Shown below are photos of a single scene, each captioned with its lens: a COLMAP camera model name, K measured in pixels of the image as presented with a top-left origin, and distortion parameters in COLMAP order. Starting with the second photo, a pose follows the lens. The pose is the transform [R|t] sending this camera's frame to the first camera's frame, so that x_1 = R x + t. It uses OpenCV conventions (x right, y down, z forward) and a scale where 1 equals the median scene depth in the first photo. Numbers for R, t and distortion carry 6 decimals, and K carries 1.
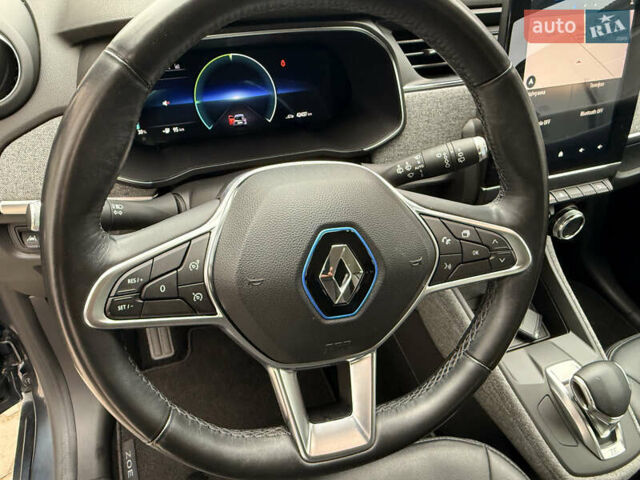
lens RADIAL K [[424.5, 0, 293.8], [0, 424.5, 243.3], [0, 0, 1]] dist [0.008546, -0.005528]
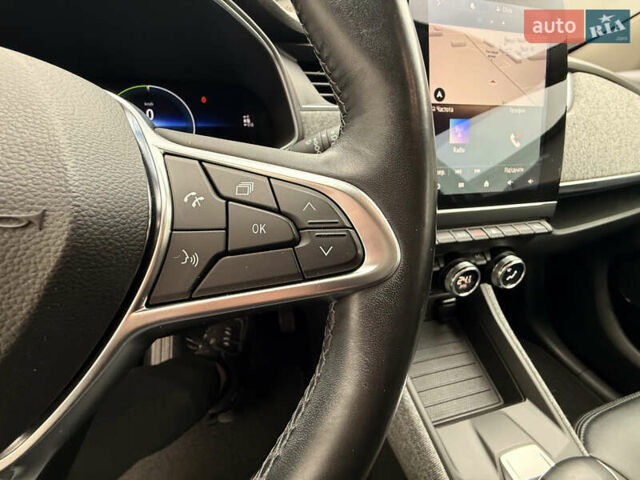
lens RADIAL K [[259.2, 0, 319.3], [0, 259.2, 238.7], [0, 0, 1]] dist [-0.000385, 0.000260]
pose [[0.996890, 0.033934, -0.071120, 0.319943], [-0.050661, 0.967285, -0.248581, 0.057841], [0.060358, 0.251411, 0.965997, 0.481814]]
